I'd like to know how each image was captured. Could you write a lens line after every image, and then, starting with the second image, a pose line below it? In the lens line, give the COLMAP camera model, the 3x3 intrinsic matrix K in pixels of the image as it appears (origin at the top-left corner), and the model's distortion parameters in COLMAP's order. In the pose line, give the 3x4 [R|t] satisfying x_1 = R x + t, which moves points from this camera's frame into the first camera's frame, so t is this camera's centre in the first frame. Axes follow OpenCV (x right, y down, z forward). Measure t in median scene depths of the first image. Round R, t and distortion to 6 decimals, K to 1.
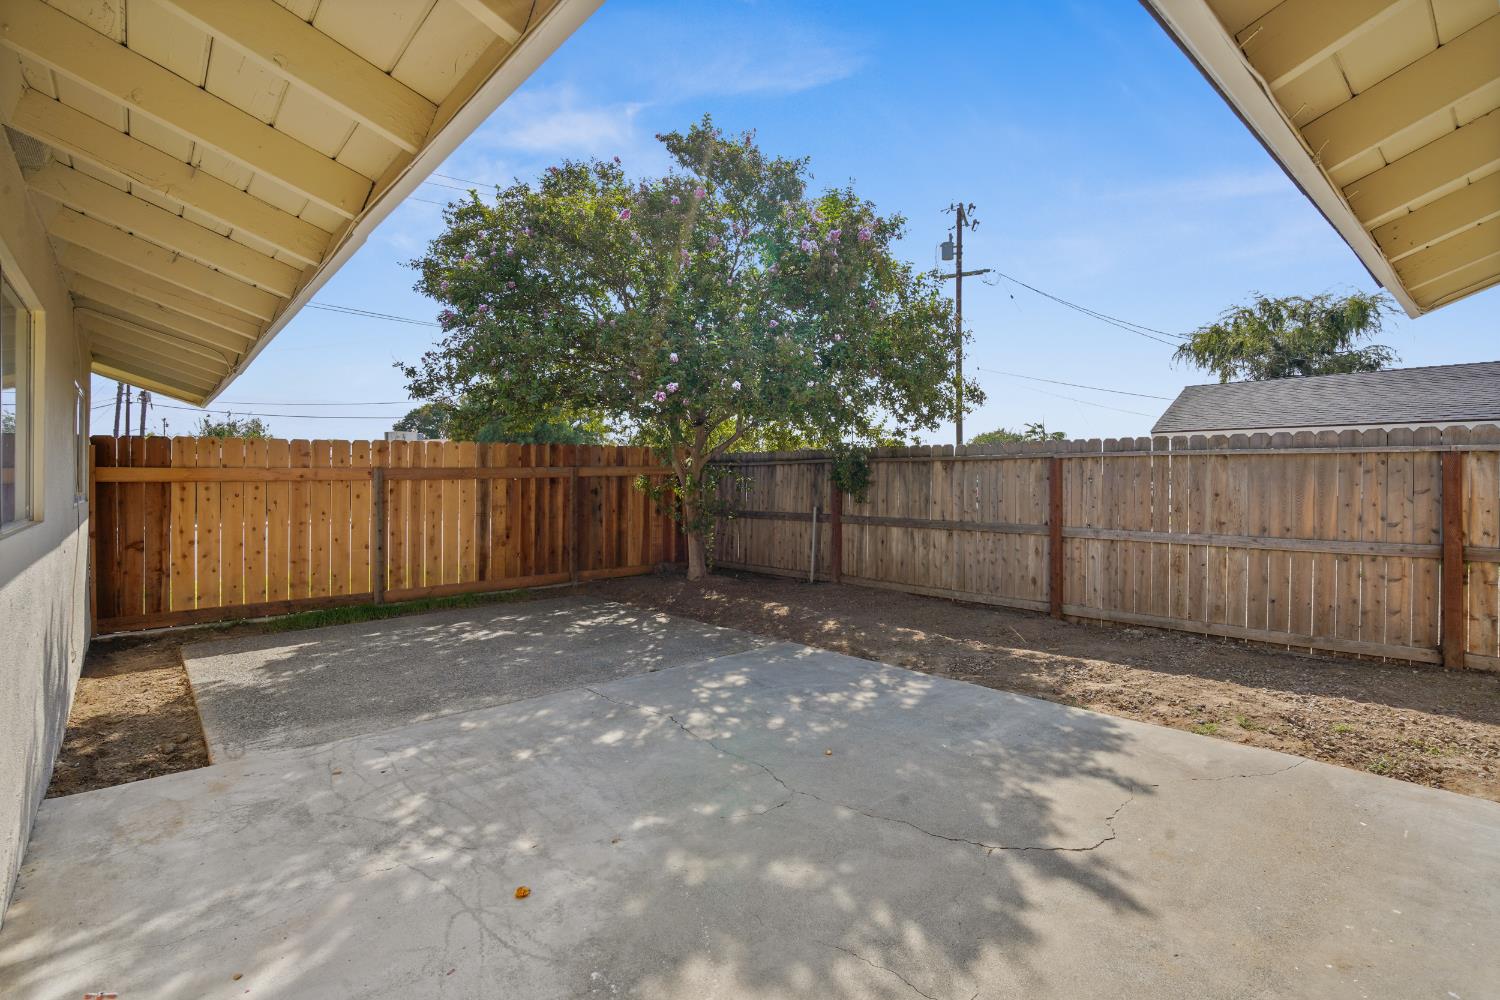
lens RADIAL K [[711.5, 0, 744.9], [0, 711.5, 498.8], [0, 0, 1]] dist [-0.059884, 0.021400]
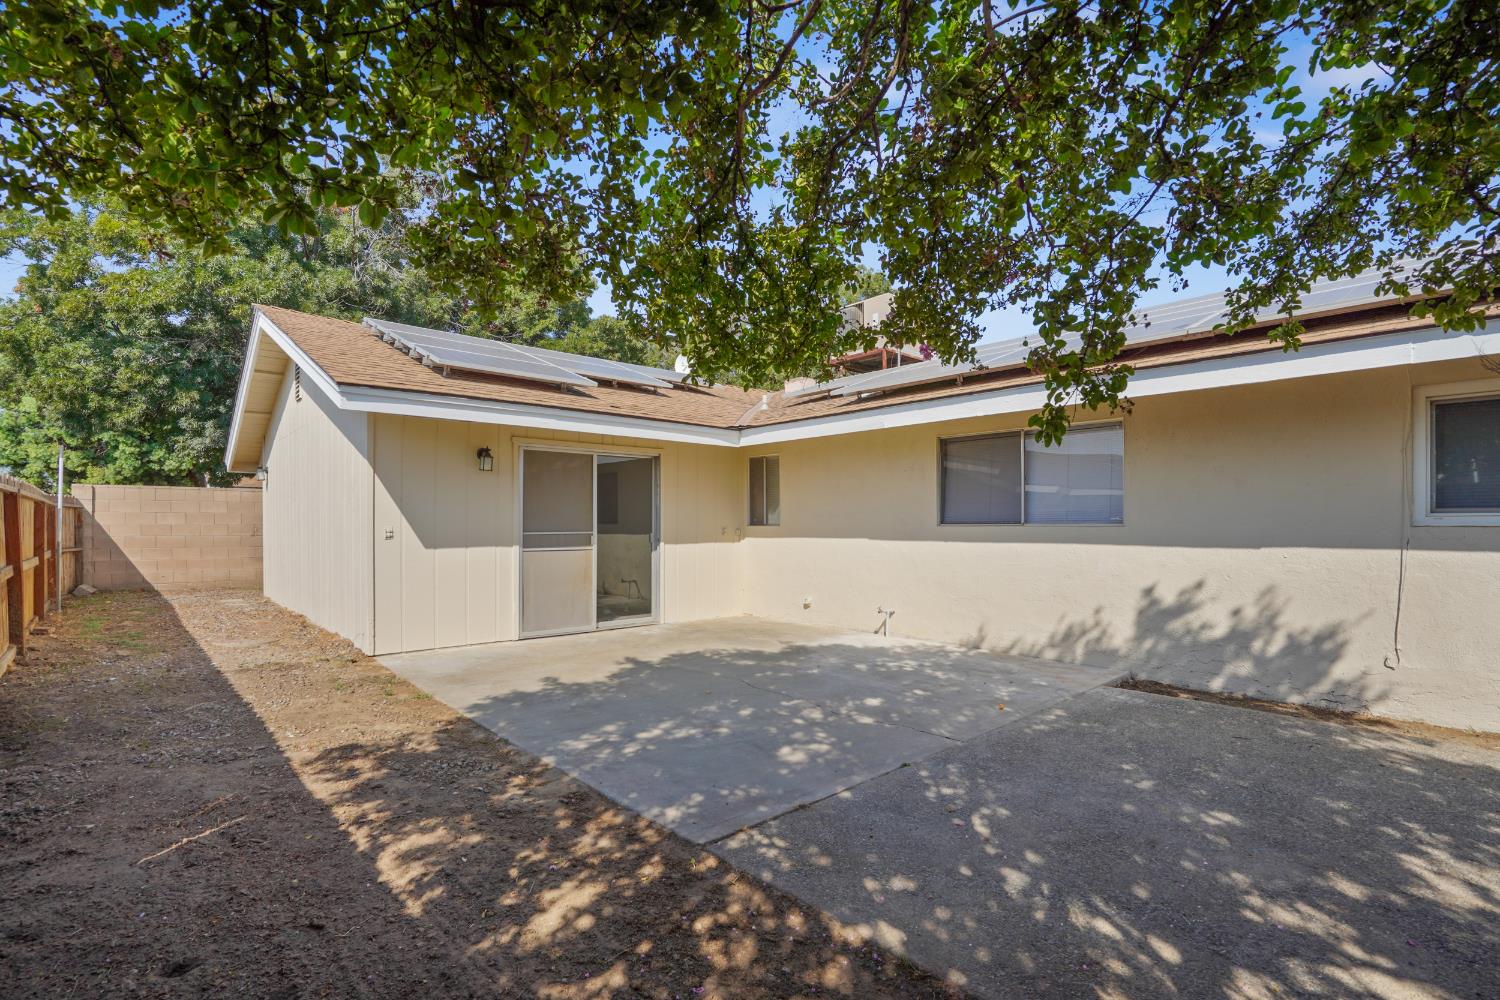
lens RADIAL K [[708.5, 0, 749.5], [0, 708.5, 515.7], [0, 0, 1]] dist [-0.057038, 0.022118]
pose [[-0.999807, 0.007460, -0.018194, 0.051451], [0.007121, 0.999801, 0.018644, -0.027838], [0.018330, 0.018511, -0.999661, 1.963779]]
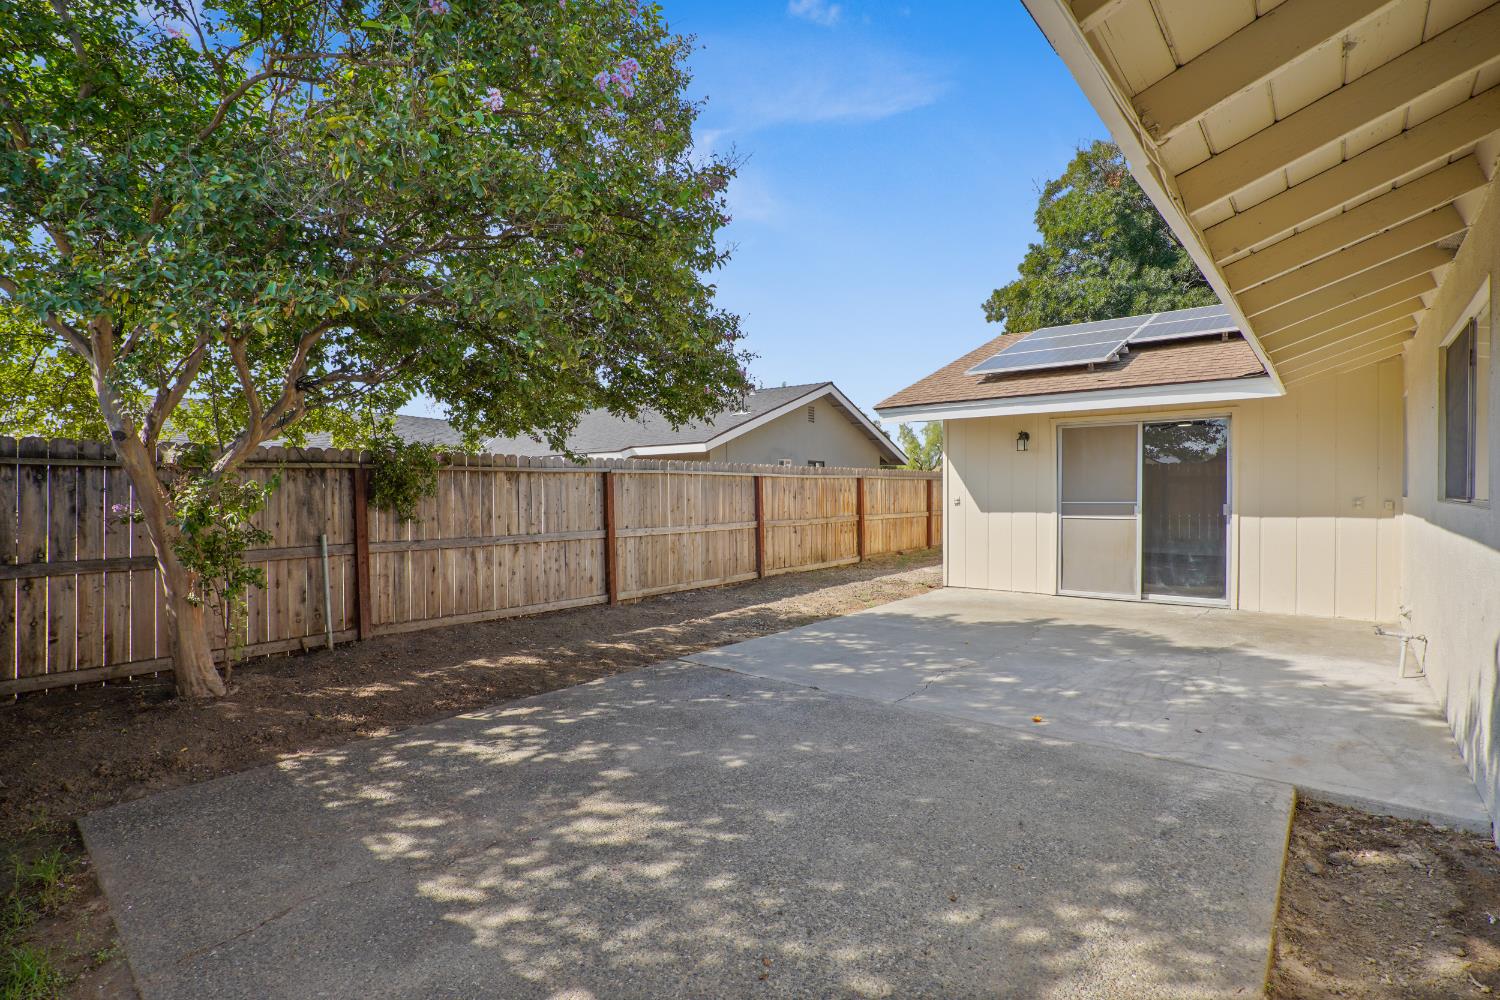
lens RADIAL K [[711.5, 0, 744.9], [0, 711.5, 498.8], [0, 0, 1]] dist [-0.059884, 0.021400]
pose [[-0.133310, -0.002964, 0.991070, -1.199399], [0.043609, 0.999009, 0.008853, -0.021605], [-0.990115, 0.044400, -0.133048, 1.390611]]
